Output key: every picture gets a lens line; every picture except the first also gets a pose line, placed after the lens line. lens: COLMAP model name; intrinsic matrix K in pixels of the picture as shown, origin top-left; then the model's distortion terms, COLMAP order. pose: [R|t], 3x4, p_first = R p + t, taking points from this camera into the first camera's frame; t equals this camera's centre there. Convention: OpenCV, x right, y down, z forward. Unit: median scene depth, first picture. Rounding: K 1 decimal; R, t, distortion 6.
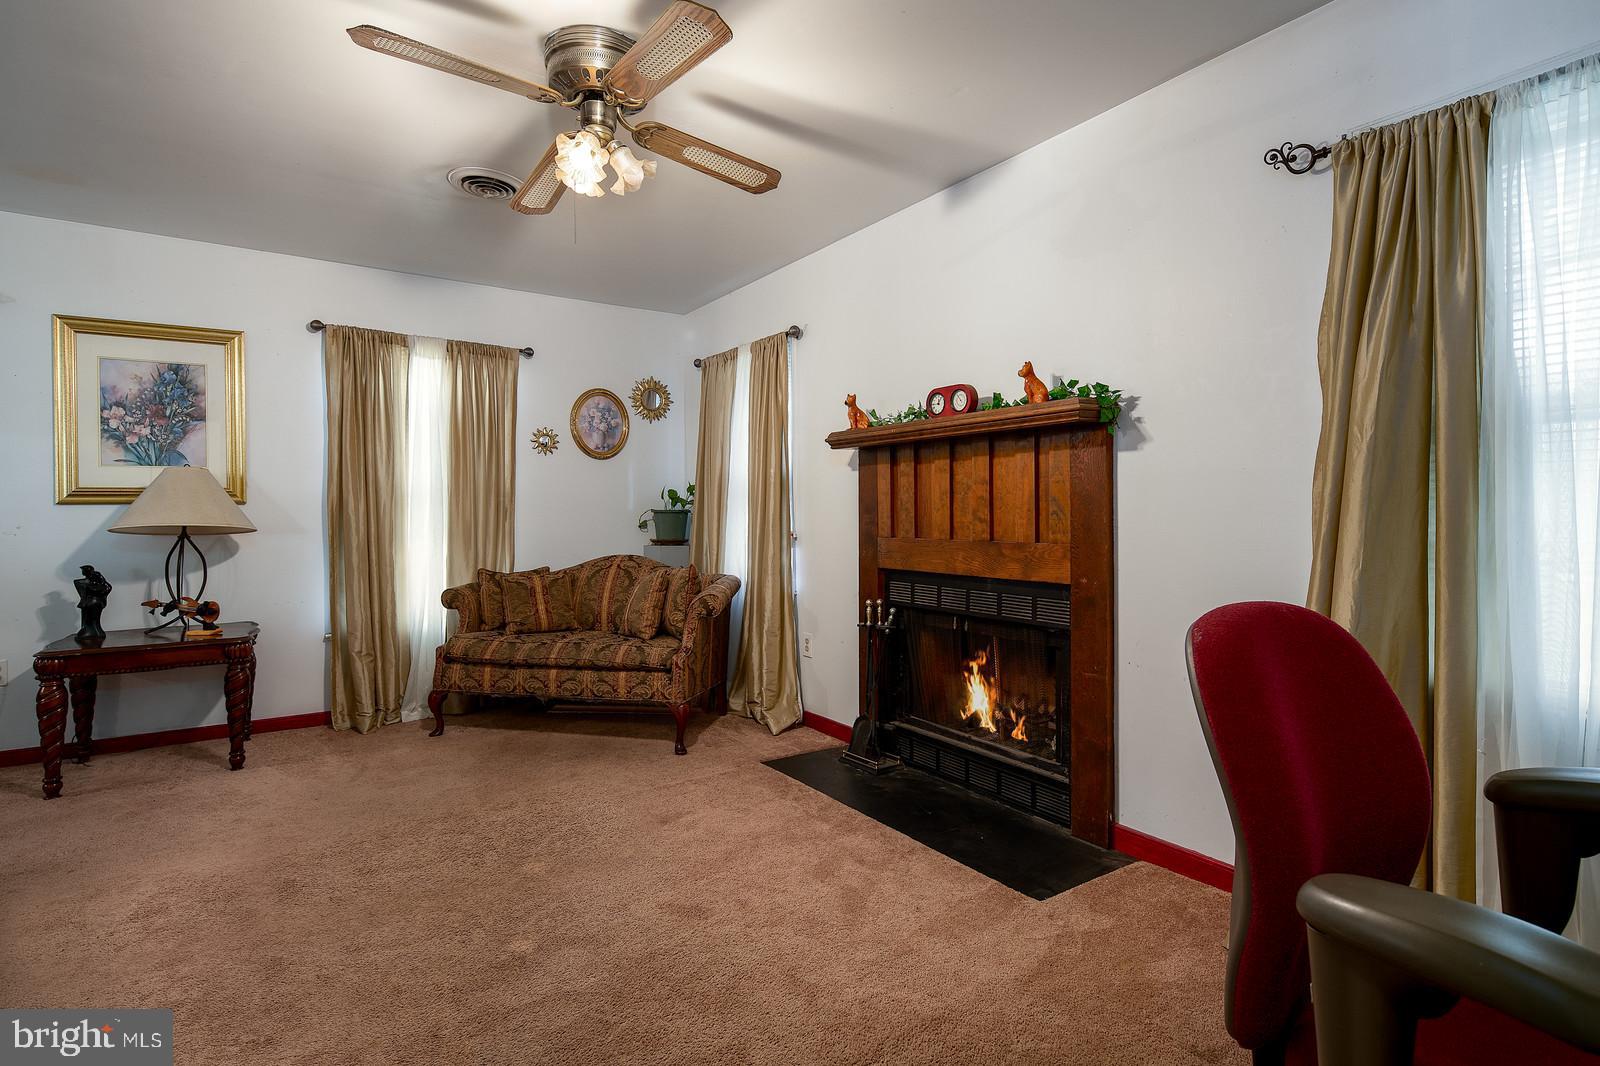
lens RADIAL K [[795.8, 0, 800.1], [0, 795.8, 494.0], [0, 0, 1]] dist [0.002223, -0.000358]
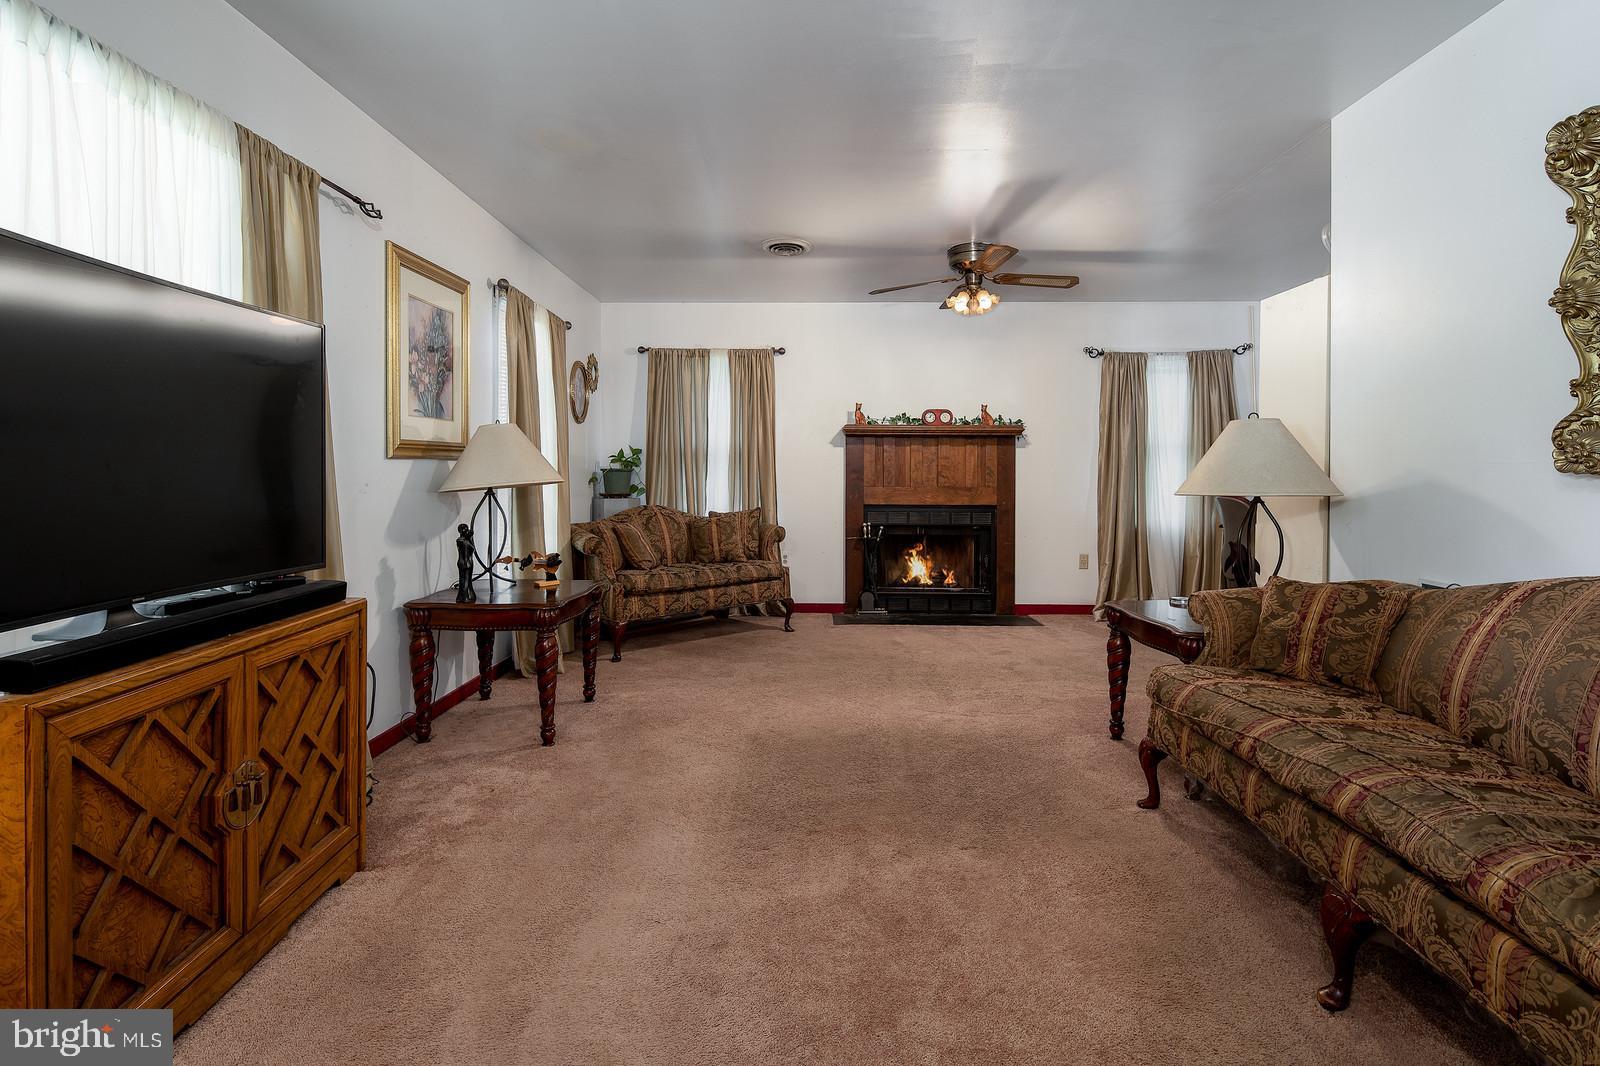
lens RADIAL K [[779.9, 0, 800.1], [0, 779.9, 477.2], [0, 0, 1]] dist [0.000289, -0.001593]
pose [[0.566729, -0.001964, 0.823902, -1.473969], [-0.025425, 0.999479, 0.019871, 0.003878], [-0.823512, -0.032209, 0.566384, 0.159896]]
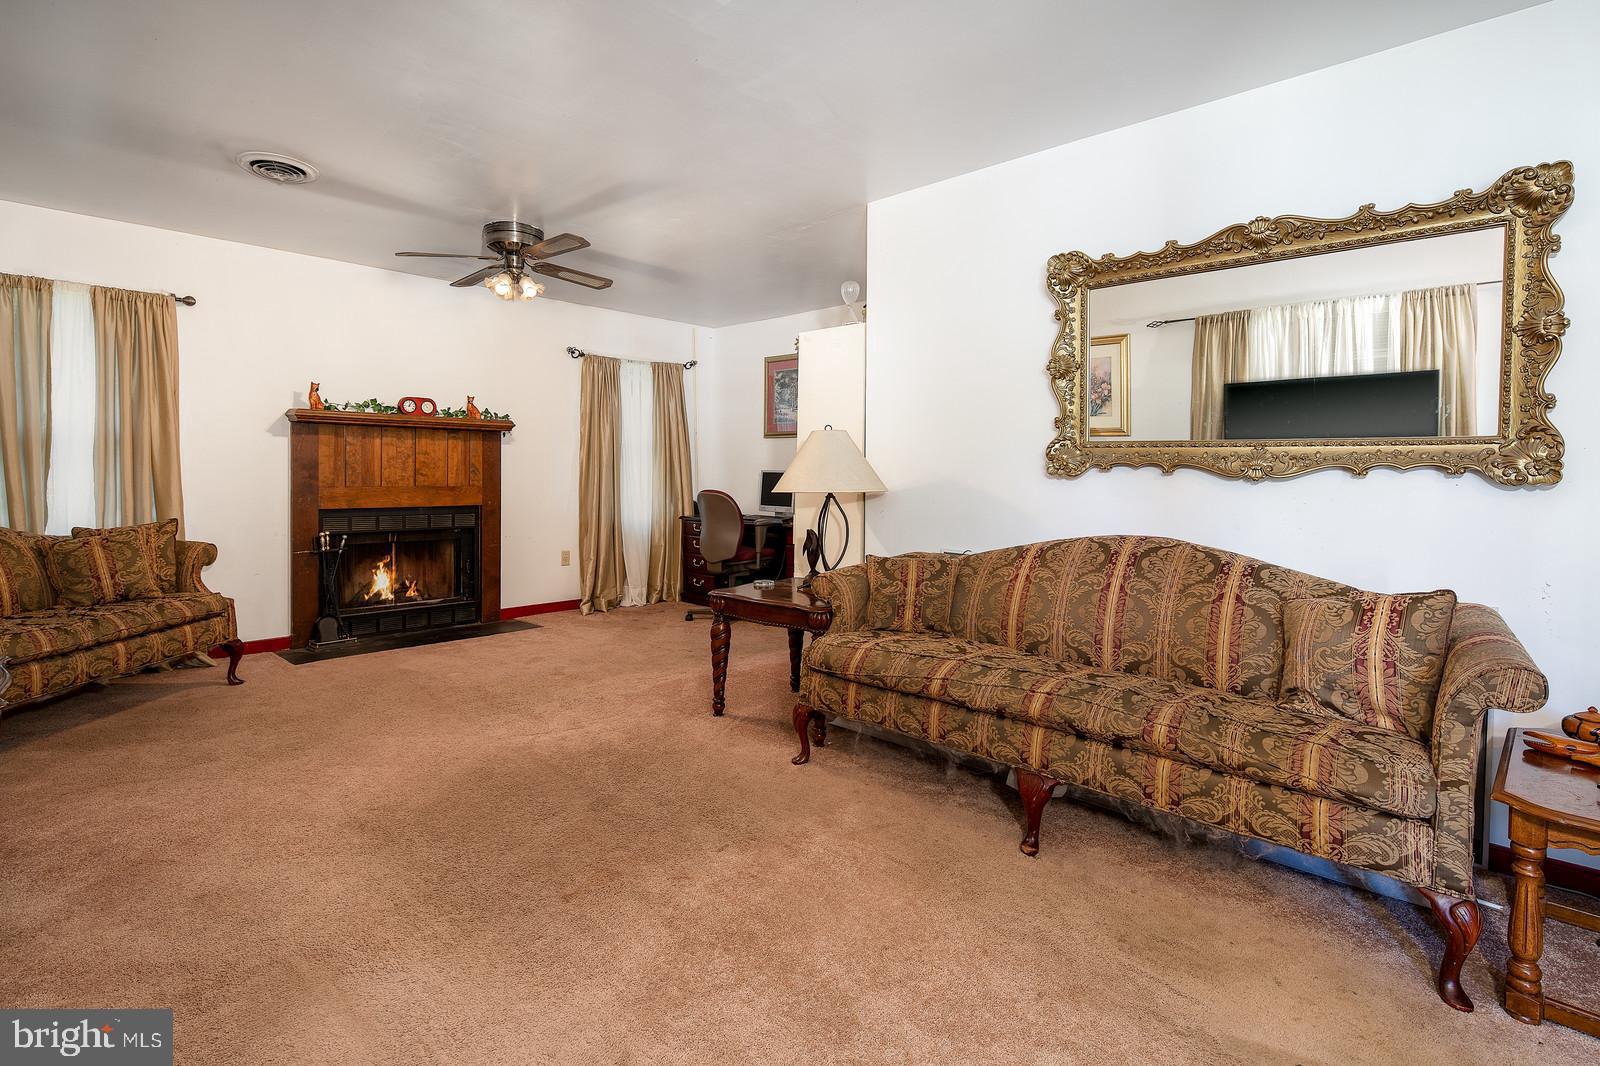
lens RADIAL K [[772.7, 0, 797.6], [0, 772.7, 480.1], [0, 0, 1]] dist [0.003919, -0.000330]
pose [[-0.222632, -0.011491, 0.974835, -1.503505], [-0.033009, 0.999446, 0.004242, 0.009346], [-0.974344, -0.031233, -0.222888, 0.516256]]
